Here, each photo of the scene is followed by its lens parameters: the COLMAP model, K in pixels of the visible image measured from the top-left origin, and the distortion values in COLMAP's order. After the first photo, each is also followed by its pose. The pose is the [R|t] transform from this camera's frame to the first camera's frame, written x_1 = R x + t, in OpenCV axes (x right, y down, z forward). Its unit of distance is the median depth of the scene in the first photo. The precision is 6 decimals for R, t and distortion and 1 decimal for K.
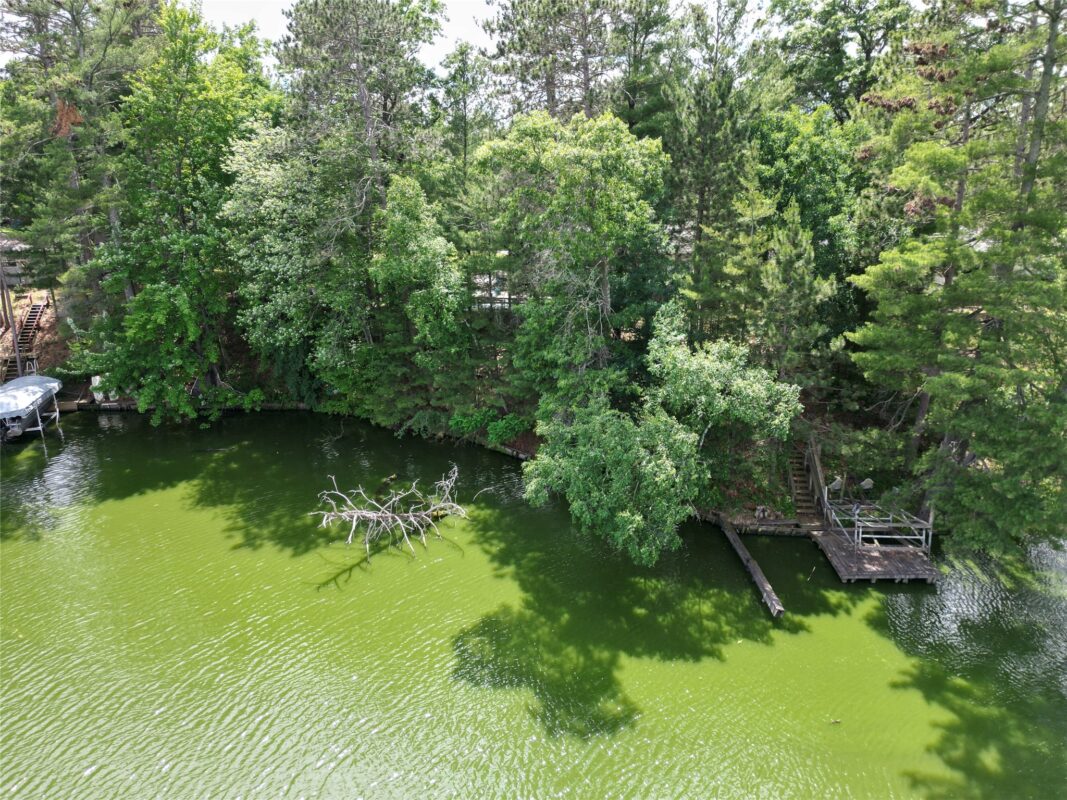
lens RADIAL K [[747.8, 0, 533.5], [0, 747.8, 400.0], [0, 0, 1]] dist [0.090485, -0.097294]
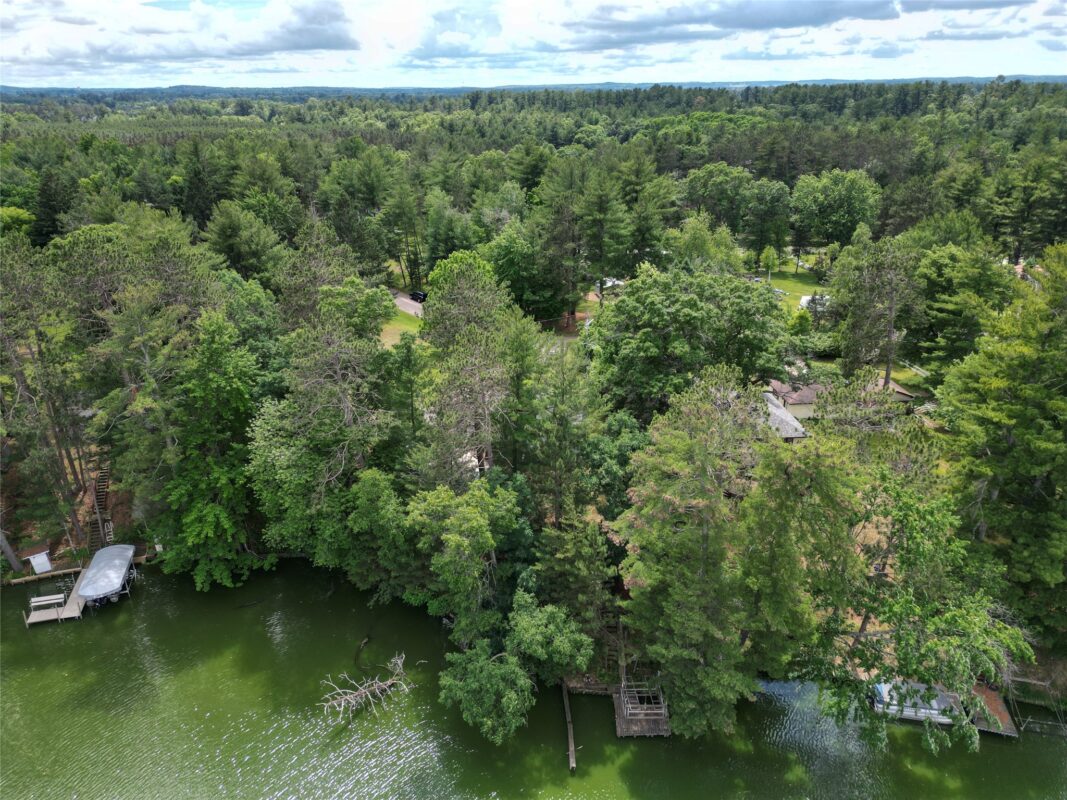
lens RADIAL K [[746.3, 0, 532.2], [0, 746.3, 402.5], [0, 0, 1]] dist [0.083365, -0.076316]
pose [[0.999691, -0.012517, 0.021466, 0.167306], [0.010306, 0.994916, 0.100182, -0.703884], [-0.022611, -0.099930, 0.994737, -0.675384]]
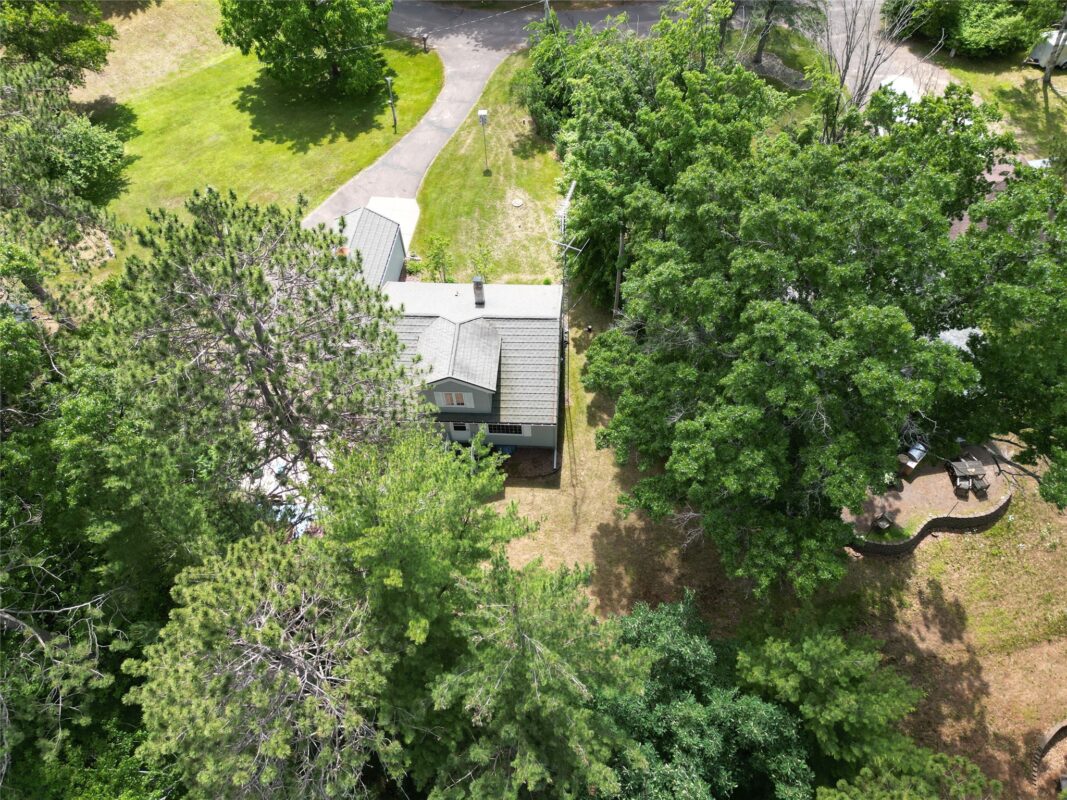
lens RADIAL K [[807.0, 0, 533.5], [0, 807.0, 400.0], [0, 0, 1]] dist [0.090258, -0.093785]
pose [[0.992937, -0.109837, 0.044863, 0.286240], [0.061343, 0.798922, 0.598298, -1.171631], [-0.101557, -0.591320, 0.800017, 0.744967]]
